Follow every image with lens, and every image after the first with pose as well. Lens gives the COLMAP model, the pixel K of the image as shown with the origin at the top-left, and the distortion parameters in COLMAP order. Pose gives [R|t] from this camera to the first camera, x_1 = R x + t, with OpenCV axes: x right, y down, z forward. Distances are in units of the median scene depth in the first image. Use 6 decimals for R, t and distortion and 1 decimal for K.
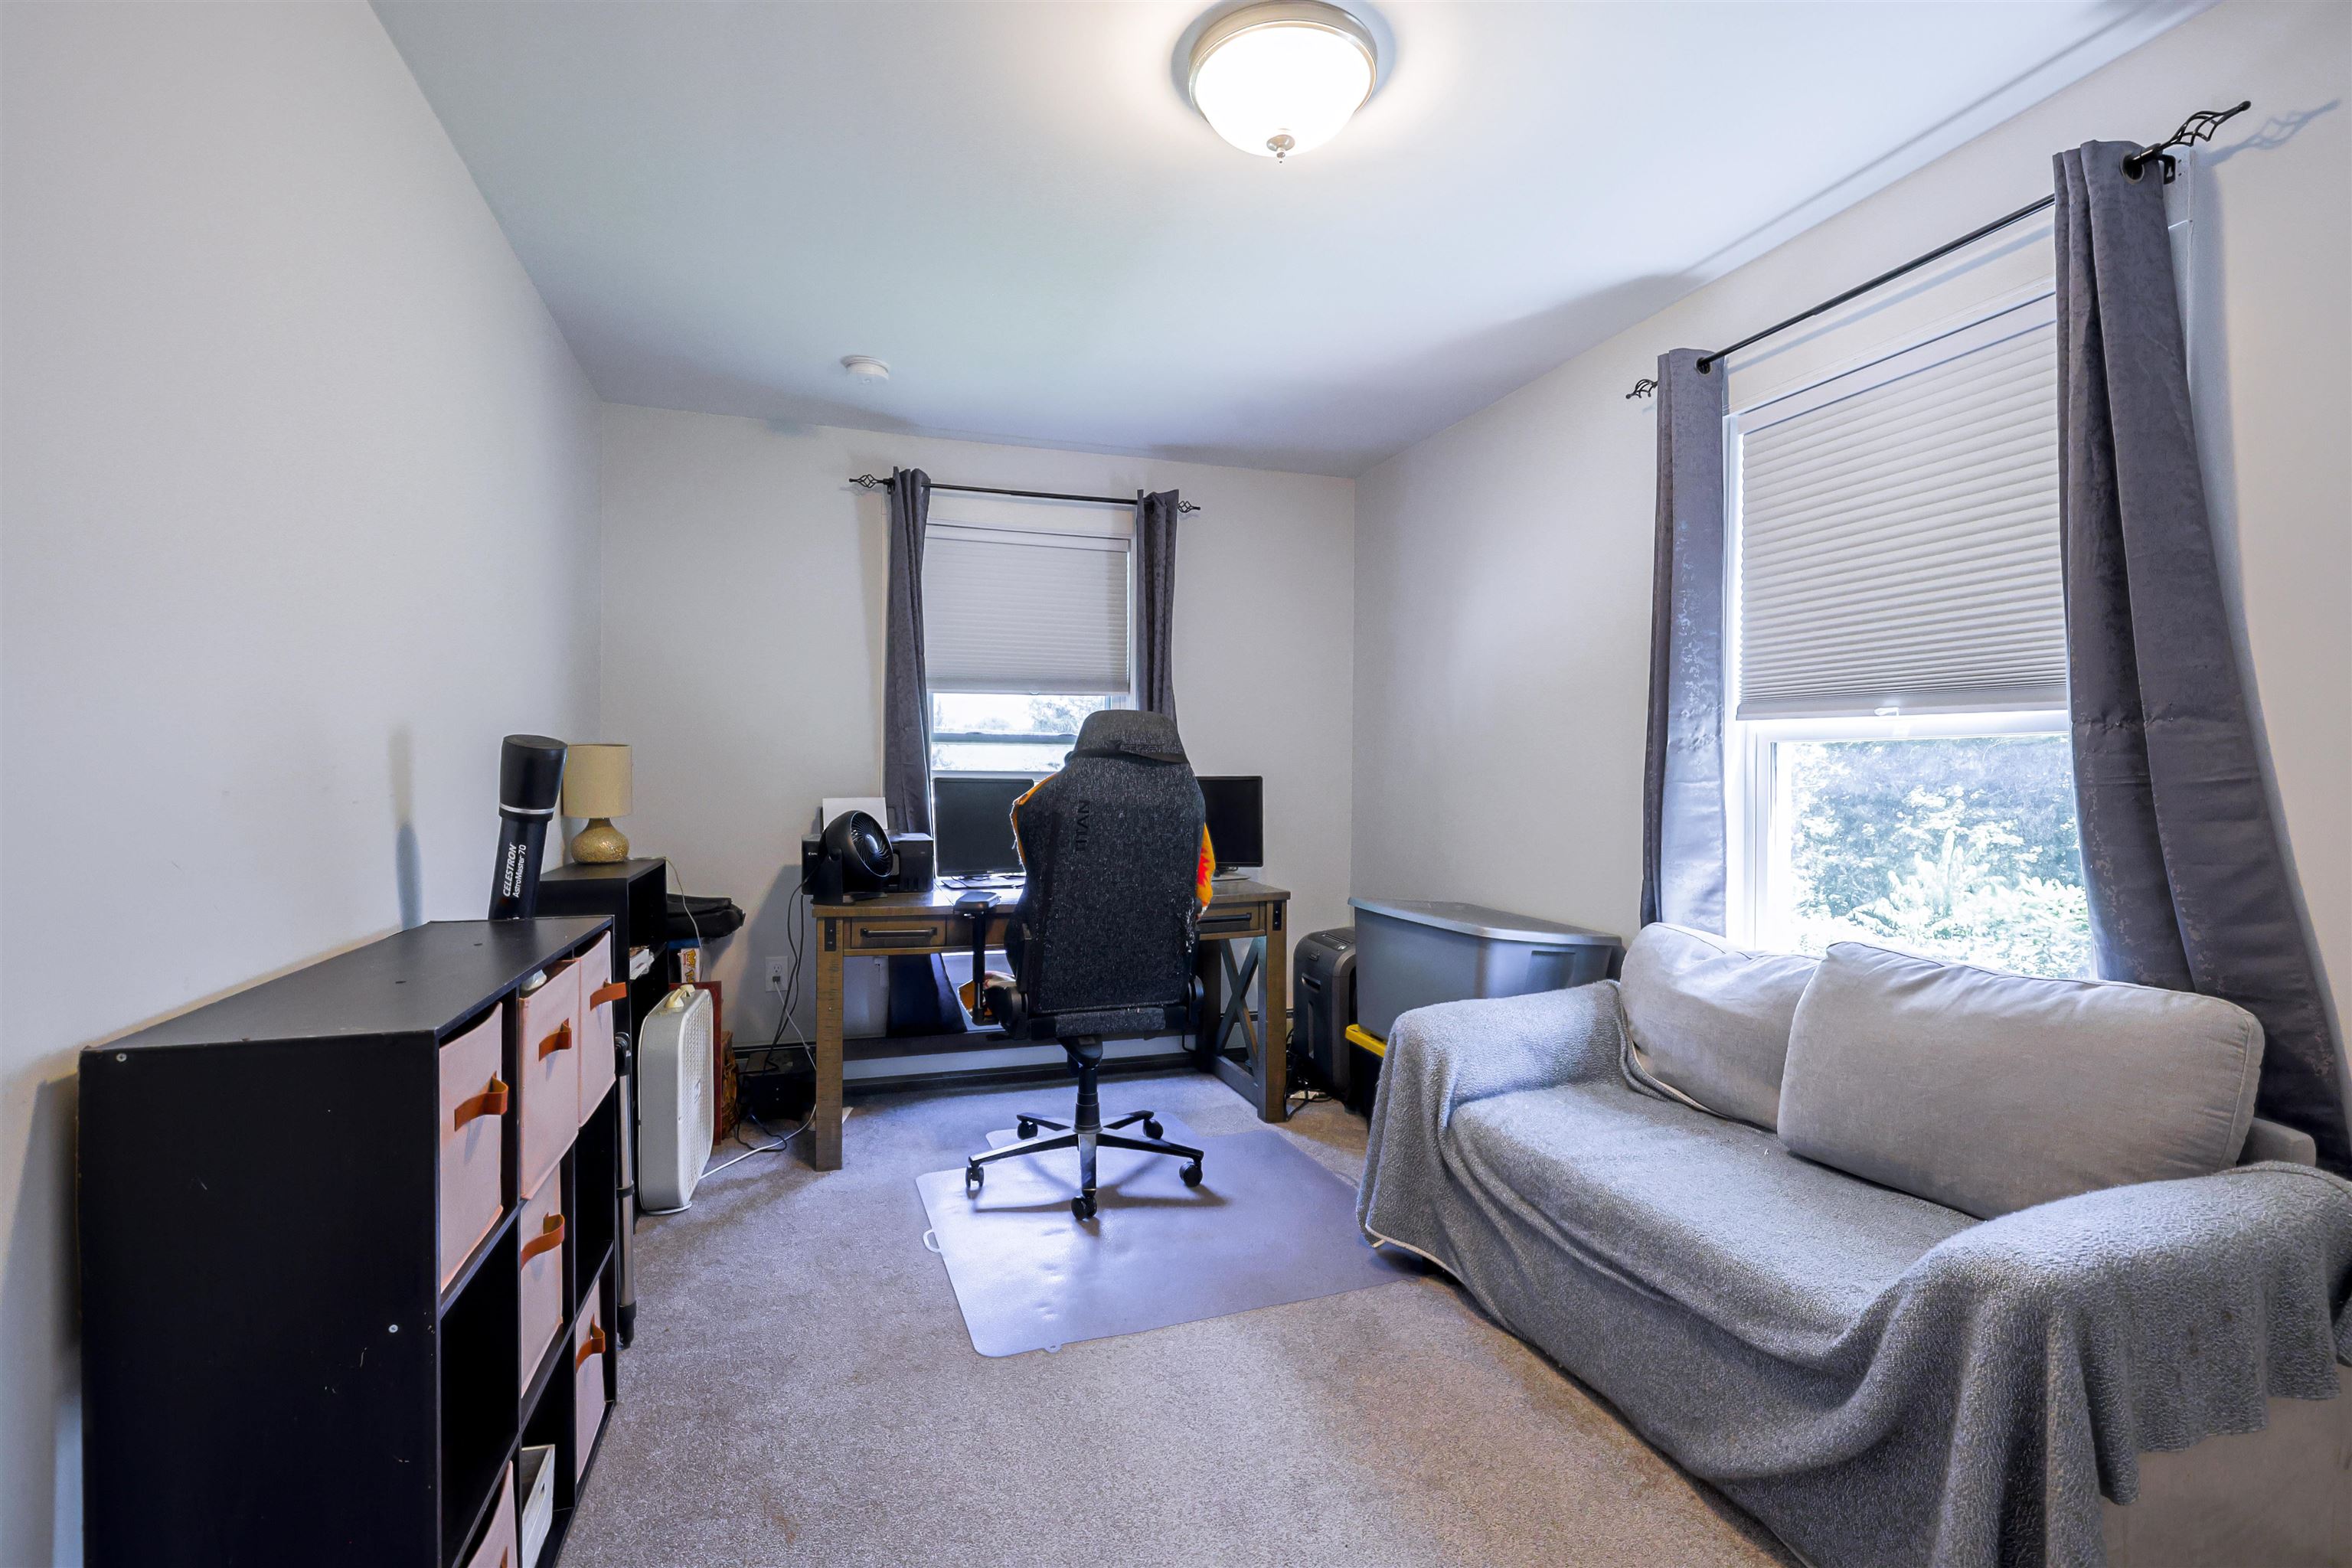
lens RADIAL K [[1039.9, 0, 1183.9], [0, 1039.9, 784.0], [0, 0, 1]] dist [0.000358, 0.000222]
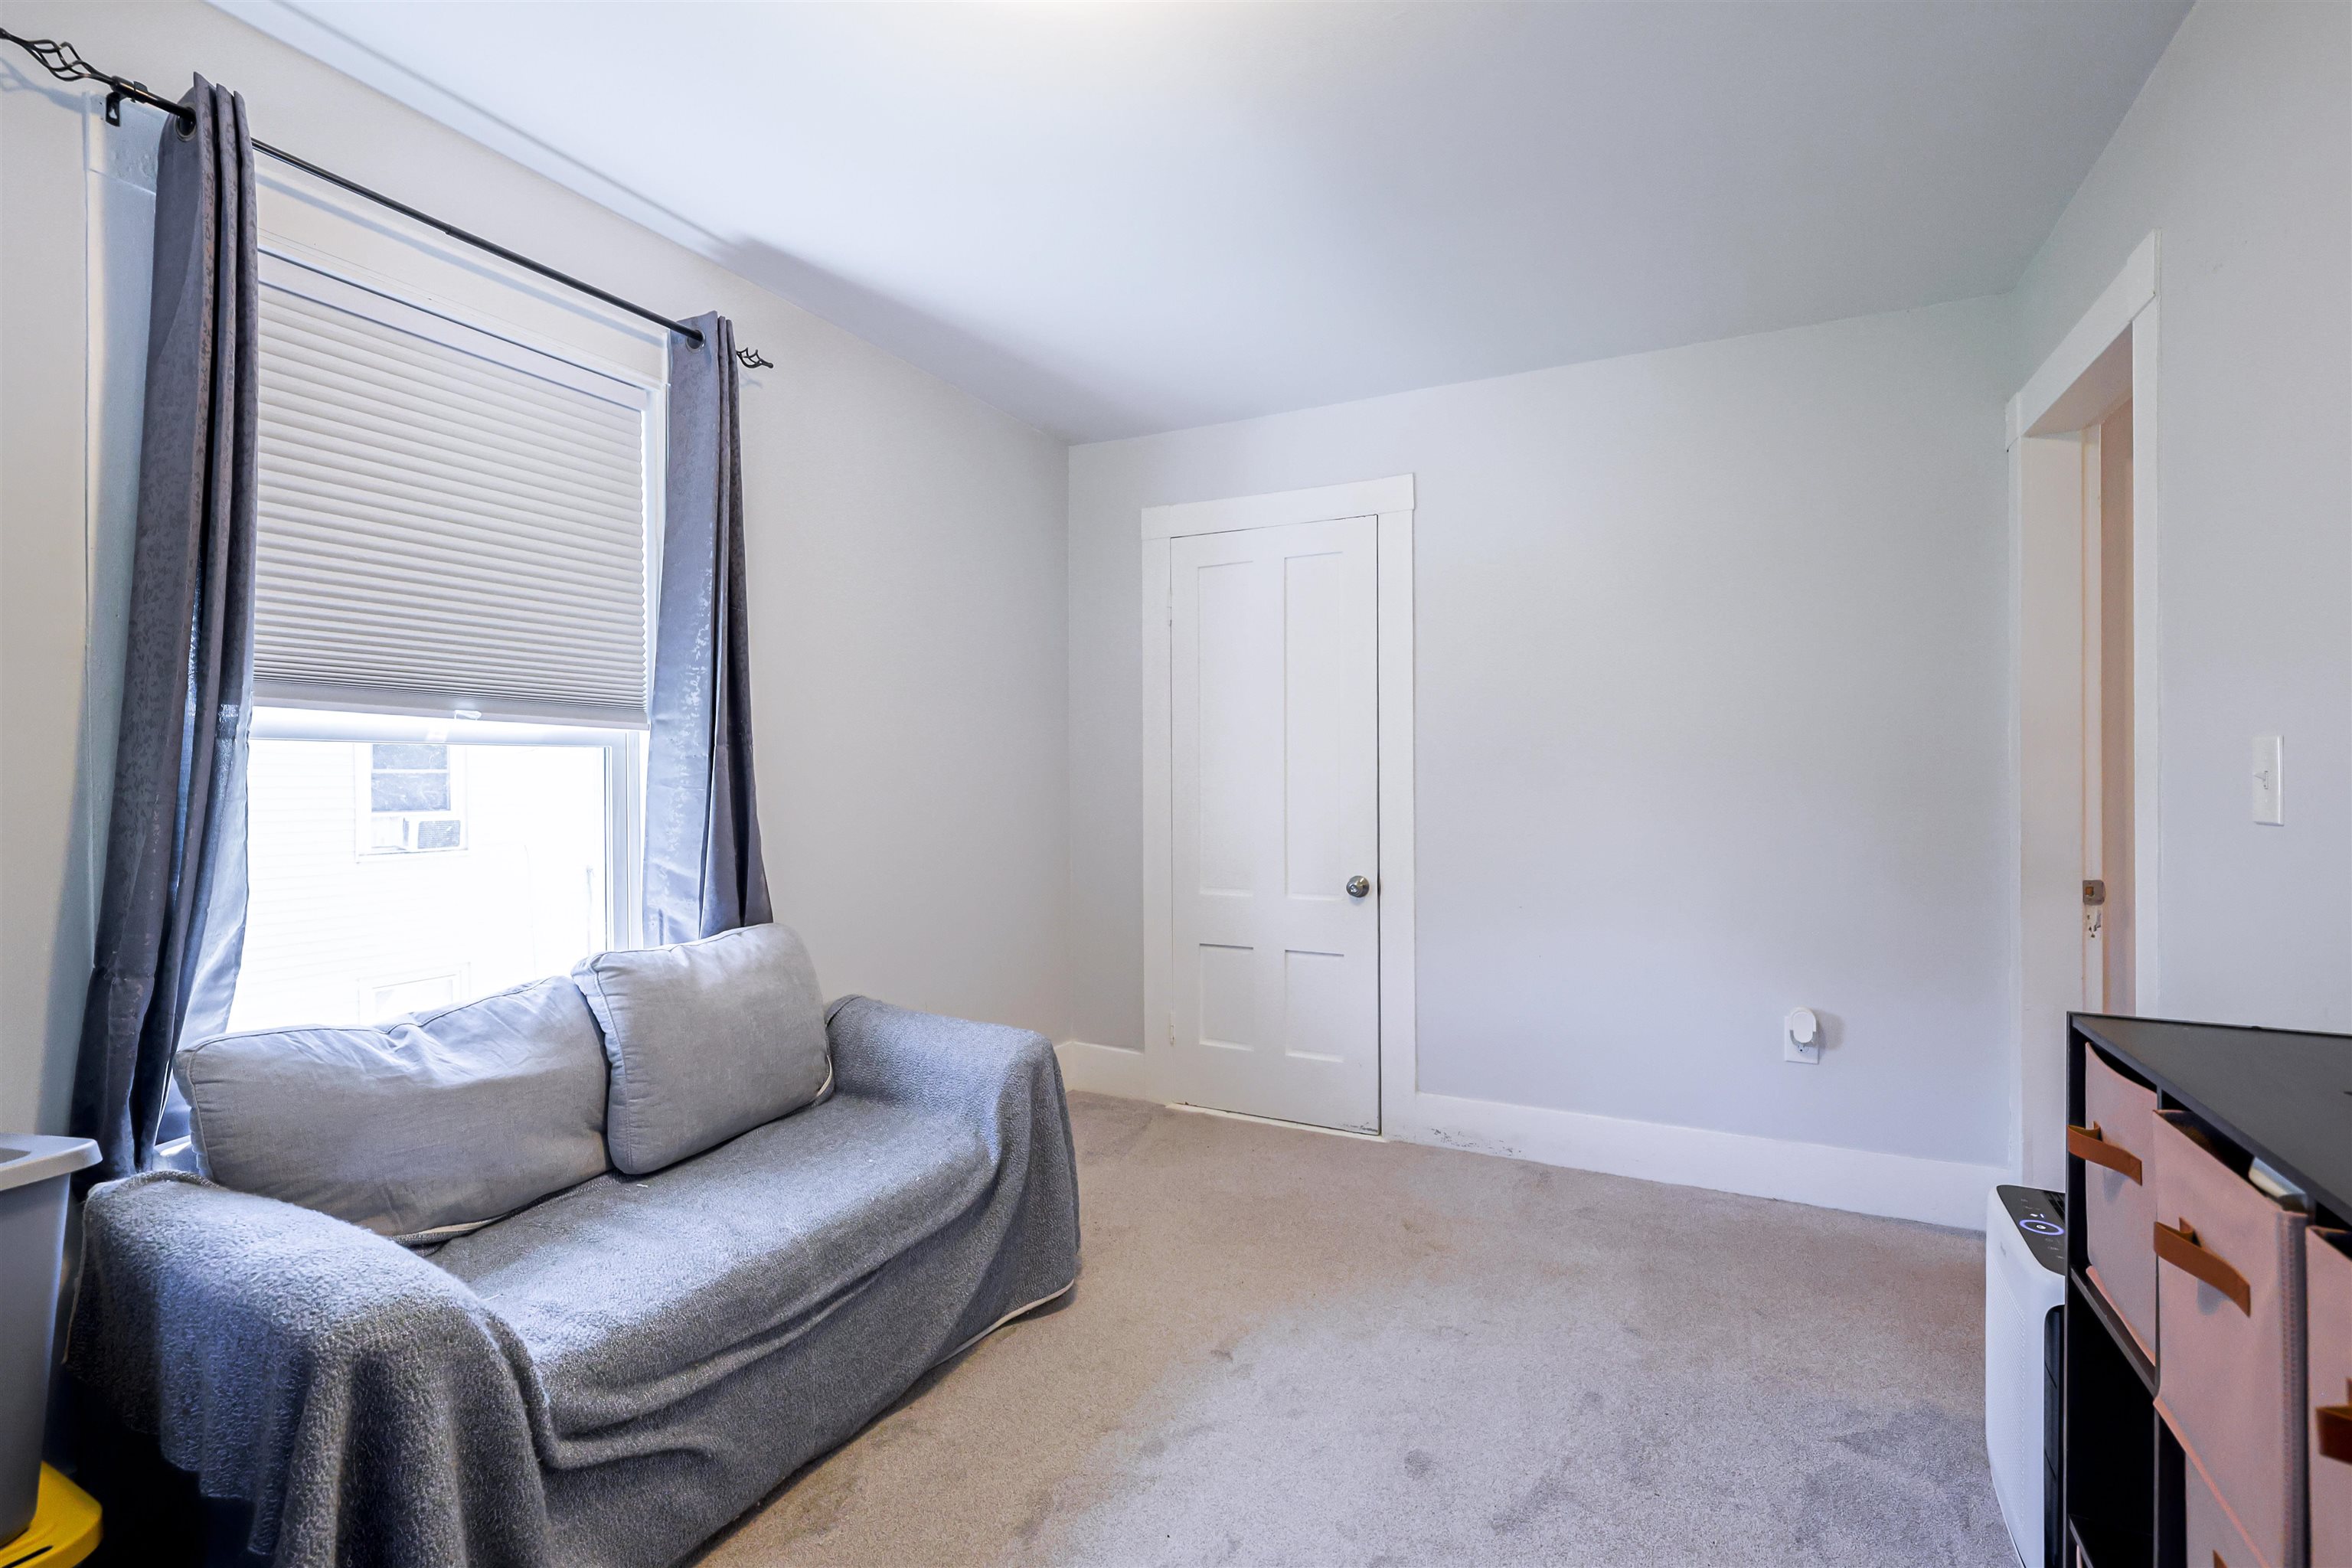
lens RADIAL K [[1039.9, 0, 1183.9], [0, 1039.9, 784.0], [0, 0, 1]] dist [0.000358, 0.000222]
pose [[-0.697296, -0.005765, 0.716760, -0.468182], [0.008609, 0.999828, 0.016417, -0.020954], [-0.716732, 0.017618, -0.697127, 1.349259]]
